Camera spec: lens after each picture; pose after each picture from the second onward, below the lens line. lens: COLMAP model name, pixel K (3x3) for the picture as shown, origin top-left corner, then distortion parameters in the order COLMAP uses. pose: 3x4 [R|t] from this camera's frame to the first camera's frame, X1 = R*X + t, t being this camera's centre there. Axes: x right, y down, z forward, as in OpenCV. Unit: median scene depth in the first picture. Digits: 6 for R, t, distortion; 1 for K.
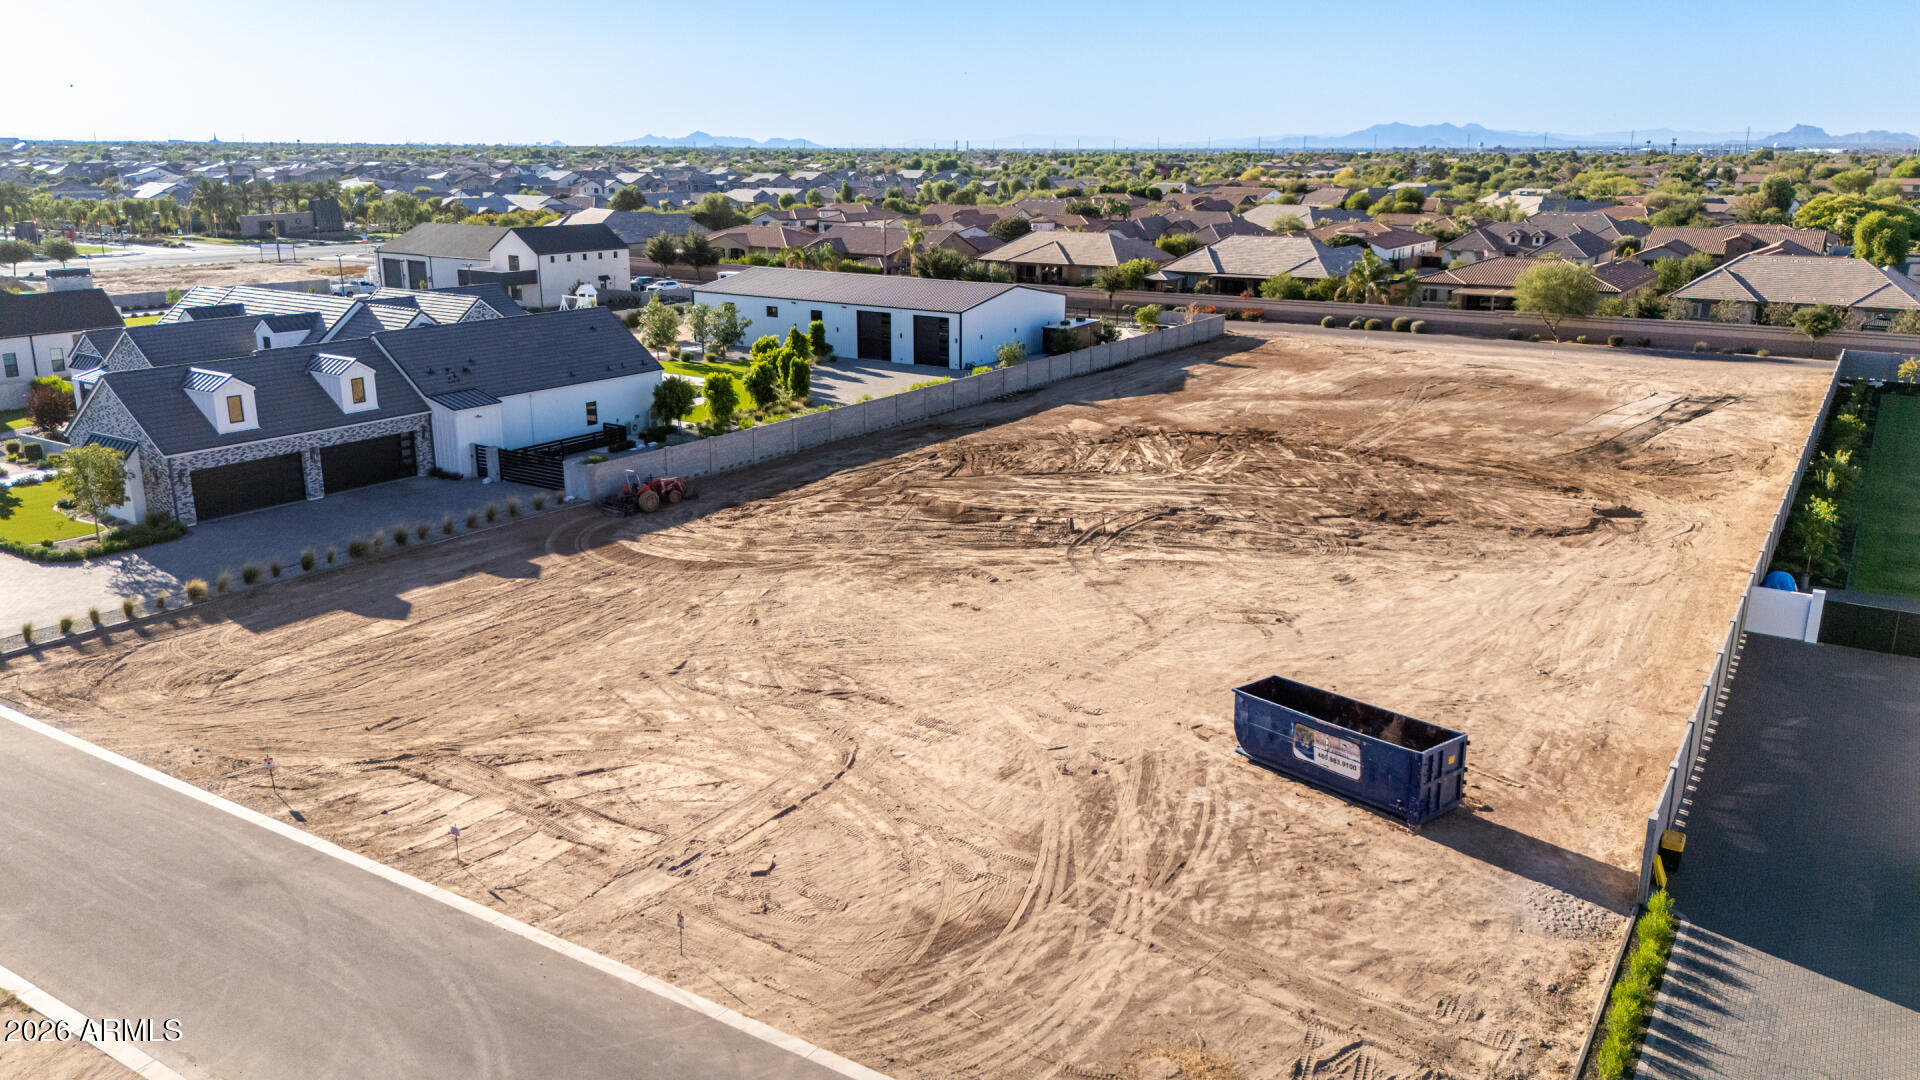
lens RADIAL K [[1412.2, 0, 957.5], [0, 1412.2, 534.9], [0, 0, 1]] dist [0.080480, -0.090973]
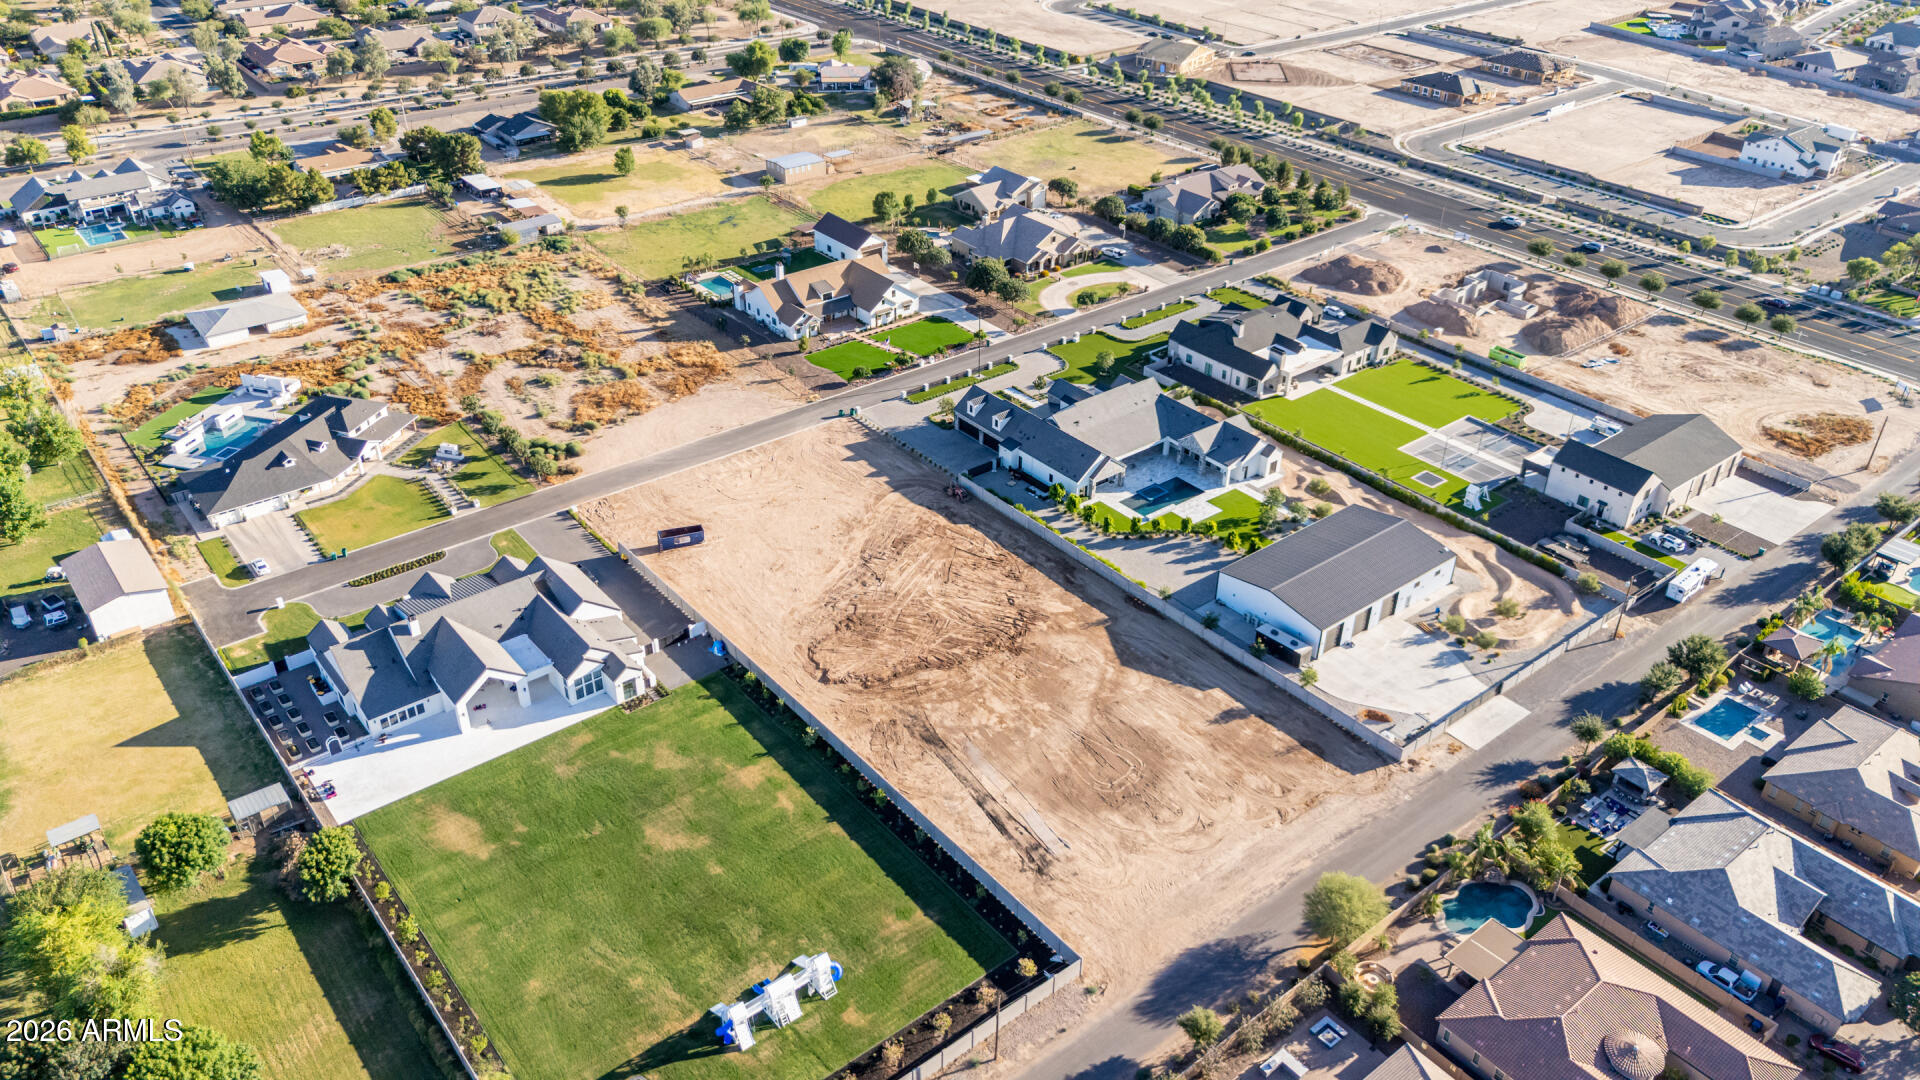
lens RADIAL K [[1412.2, 0, 957.5], [0, 1412.2, 534.9], [0, 0, 1]] dist [0.080480, -0.090973]
pose [[-0.310636, 0.503264, -0.806369, 2.499230], [-0.259880, 0.771048, 0.581333, -1.887626], [0.914313, 0.390142, -0.108727, 1.518914]]
